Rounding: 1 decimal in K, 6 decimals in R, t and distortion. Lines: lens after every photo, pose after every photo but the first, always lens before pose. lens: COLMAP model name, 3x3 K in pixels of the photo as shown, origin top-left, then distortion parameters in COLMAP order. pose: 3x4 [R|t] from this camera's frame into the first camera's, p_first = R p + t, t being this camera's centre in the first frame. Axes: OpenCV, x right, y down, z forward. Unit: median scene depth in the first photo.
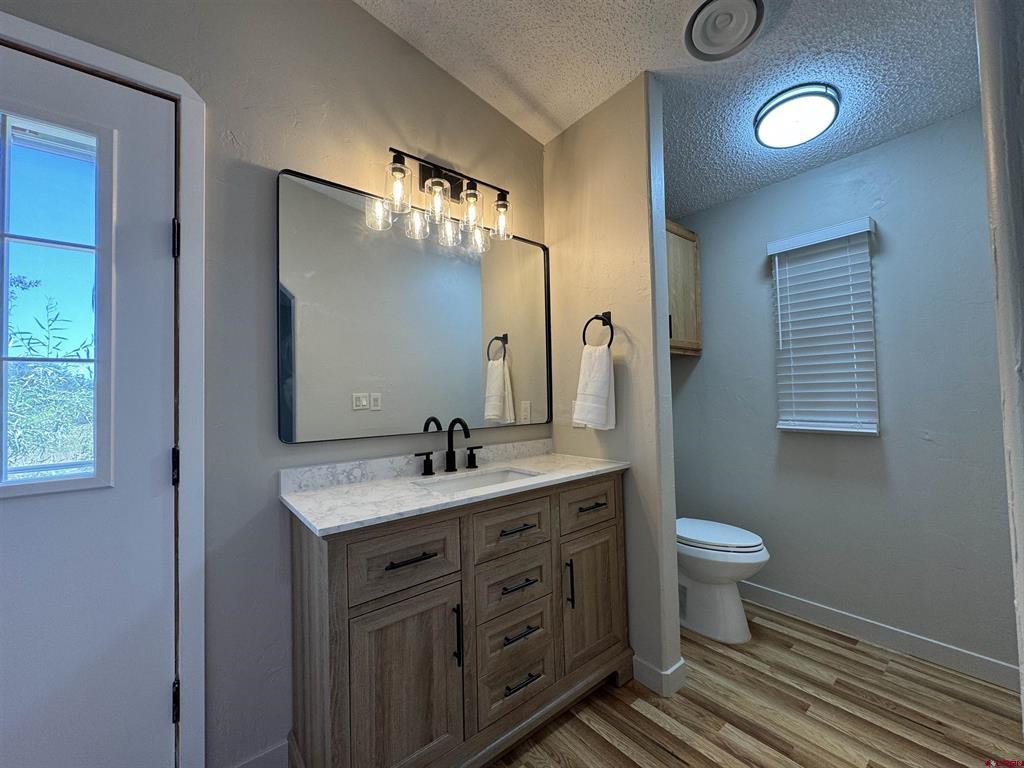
lens RADIAL K [[411.0, 0, 512.0], [0, 411.0, 384.0], [0, 0, 1]] dist [-0.000340, 0.000227]
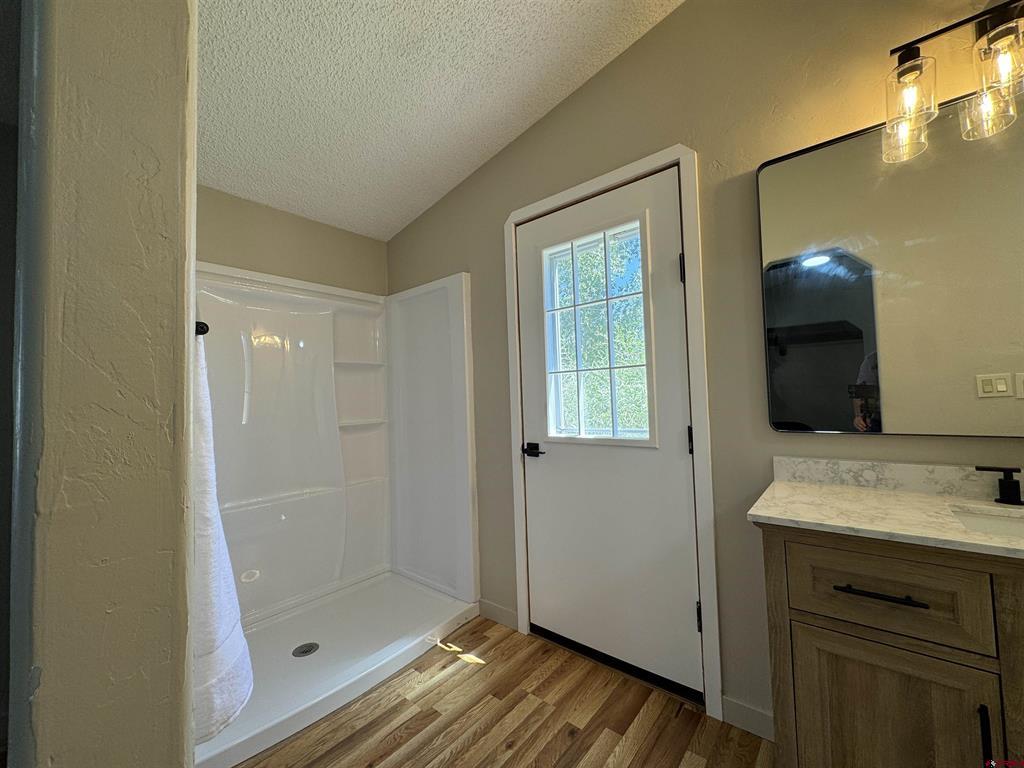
lens RADIAL K [[411.0, 0, 512.0], [0, 411.0, 384.0], [0, 0, 1]] dist [-0.000340, 0.000227]
pose [[0.198391, -0.018017, -0.979957, 0.364788], [0.056776, 0.998363, -0.006861, -0.003378], [0.978477, -0.054277, 0.199089, 0.178392]]
